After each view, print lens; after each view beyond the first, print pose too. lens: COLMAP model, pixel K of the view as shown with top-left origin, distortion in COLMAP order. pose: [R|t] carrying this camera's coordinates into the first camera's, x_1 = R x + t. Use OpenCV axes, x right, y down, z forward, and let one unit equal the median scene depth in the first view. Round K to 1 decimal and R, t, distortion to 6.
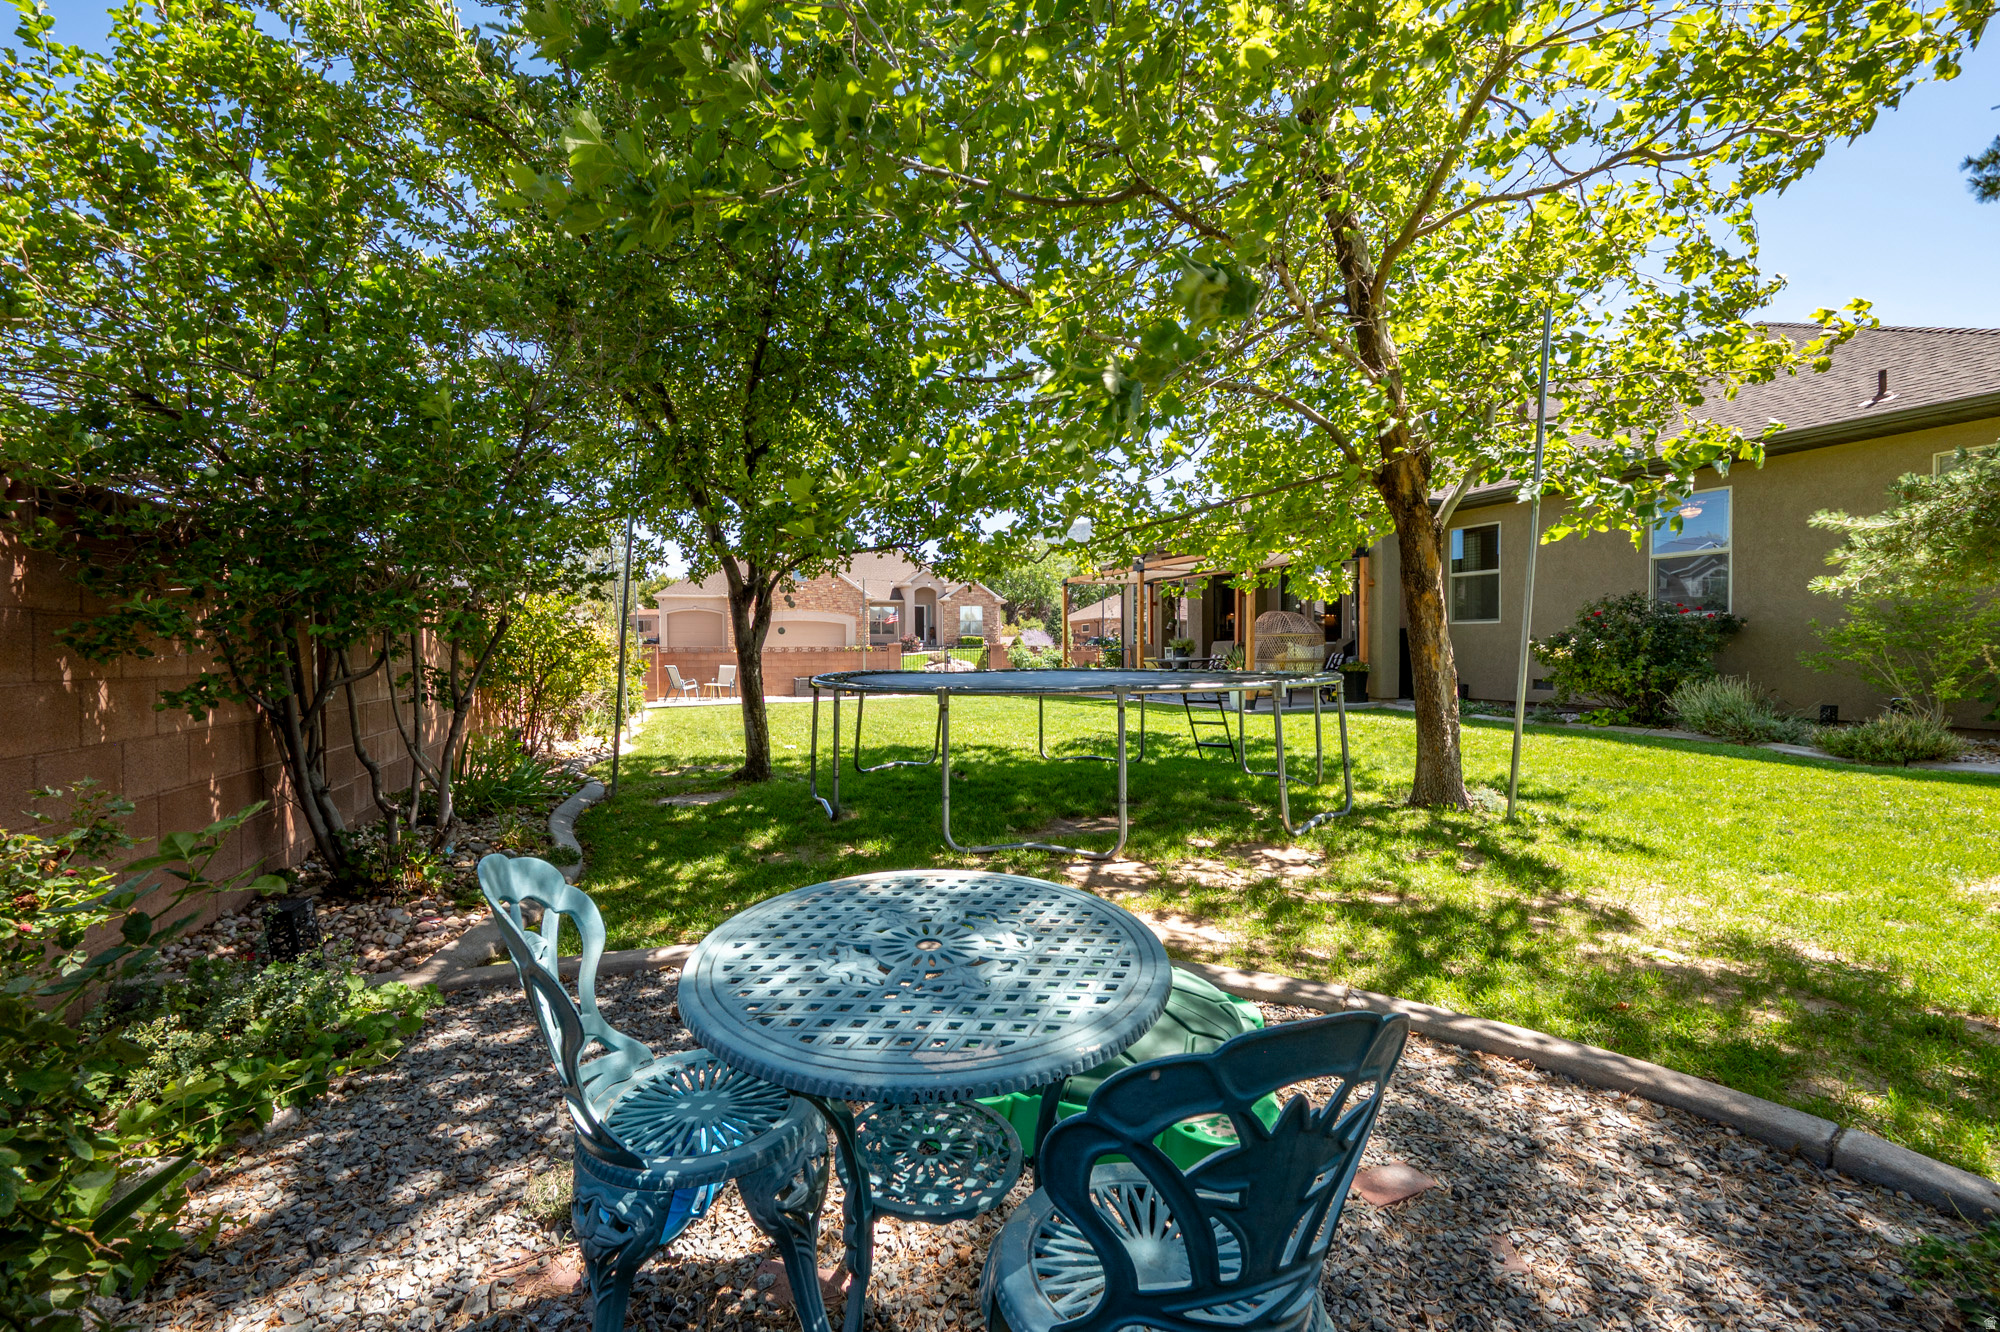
lens RADIAL K [[901.0, 0, 1000.0], [0, 901.0, 666.0], [0, 0, 1]] dist [0.028897, -0.000726]
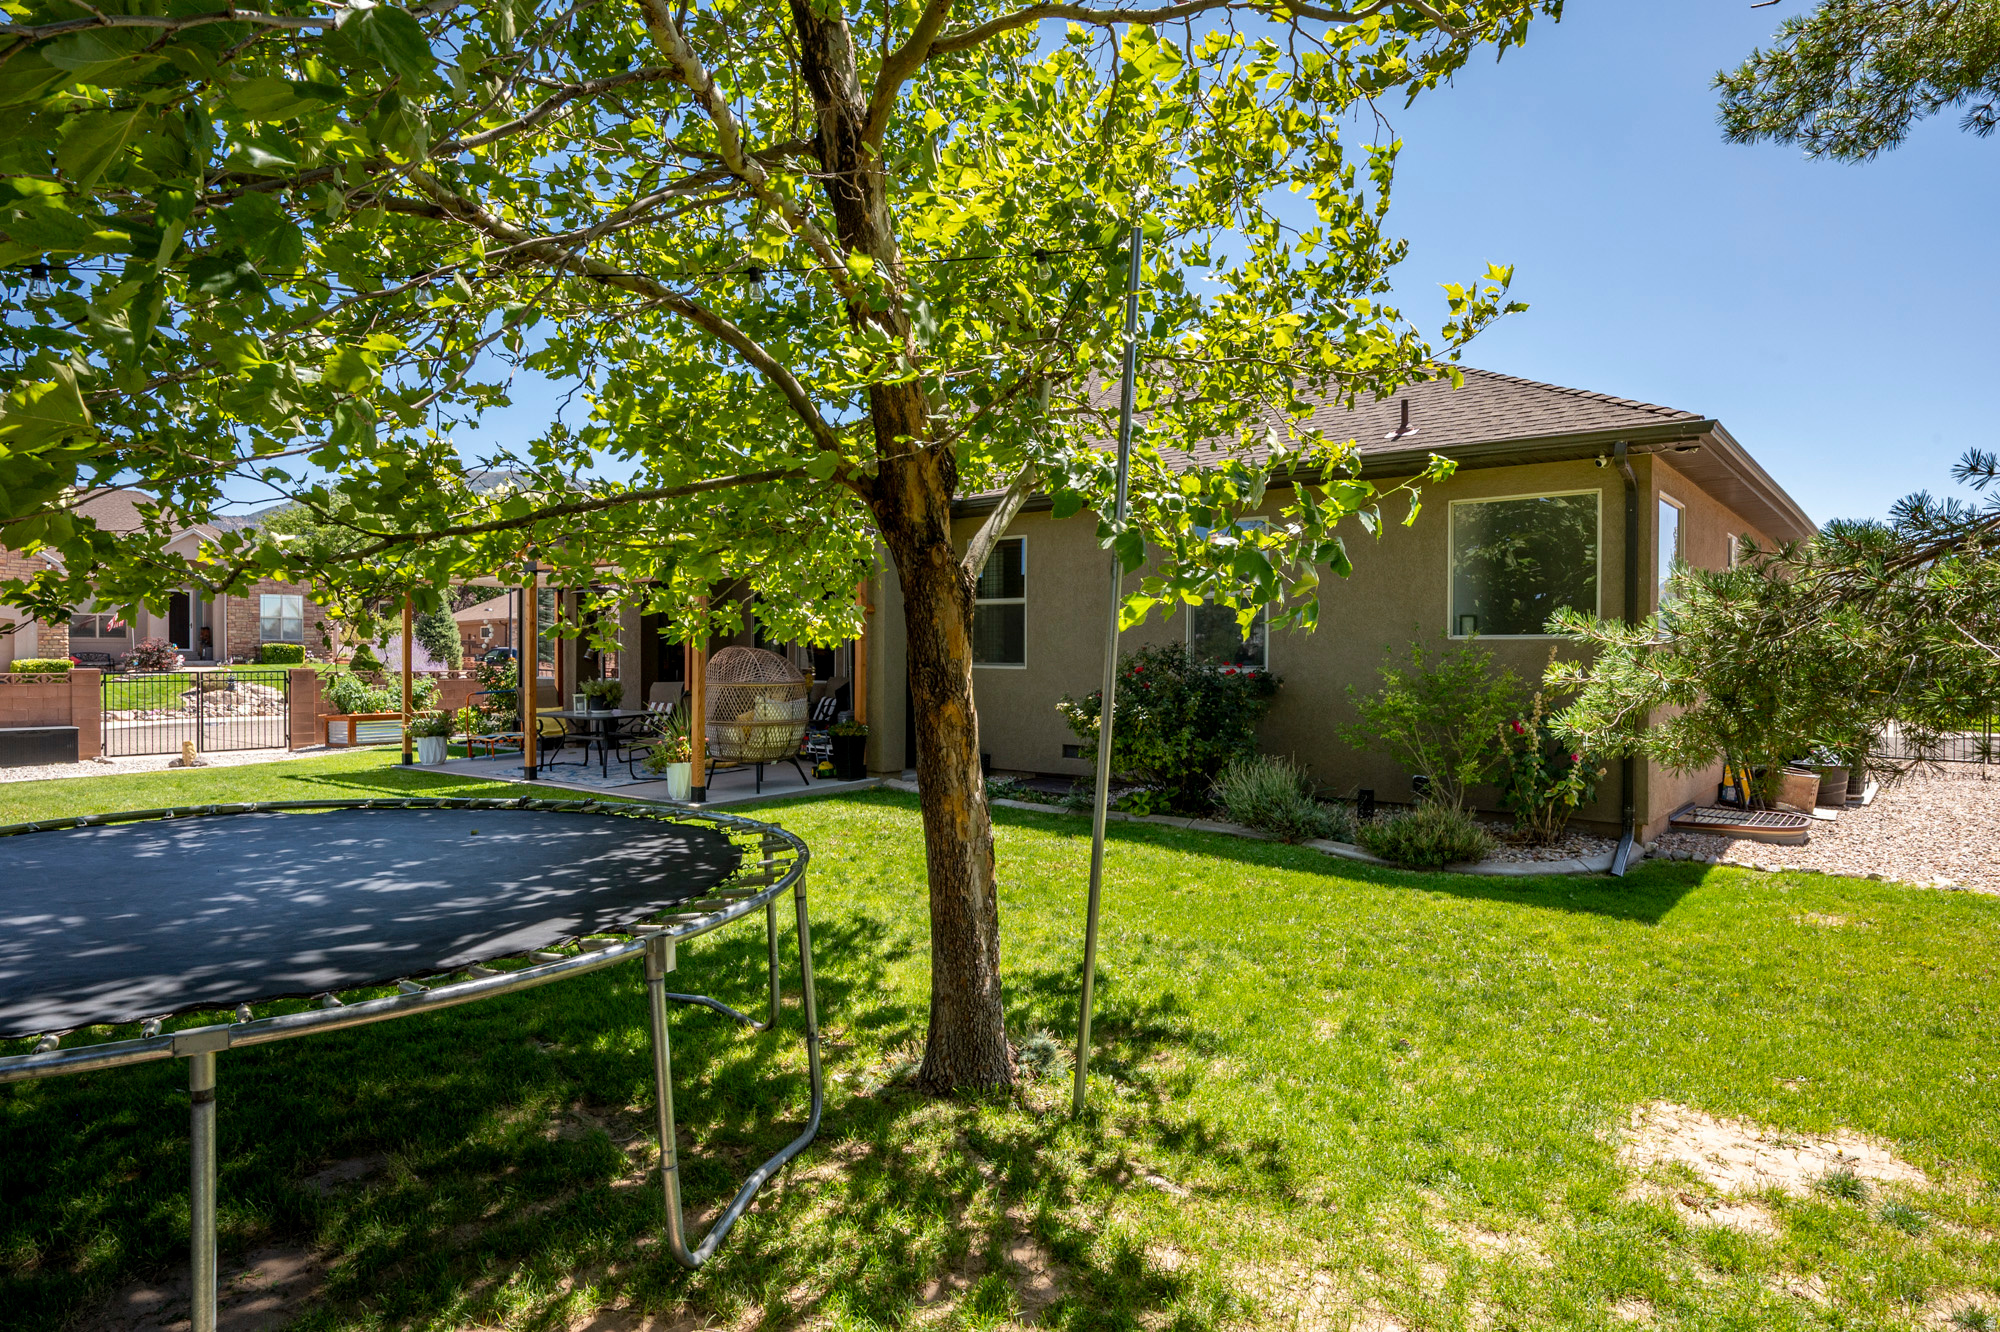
lens RADIAL K [[1130.1, 0, 1000.0], [0, 1130.1, 666.0], [0, 0, 1]] dist [0.034435, -0.000202]
pose [[0.878340, -0.001447, 0.478034, 0.109699], [0.001126, 0.999999, 0.000958, -0.072204], [-0.478035, -0.000303, 0.878341, 0.249403]]
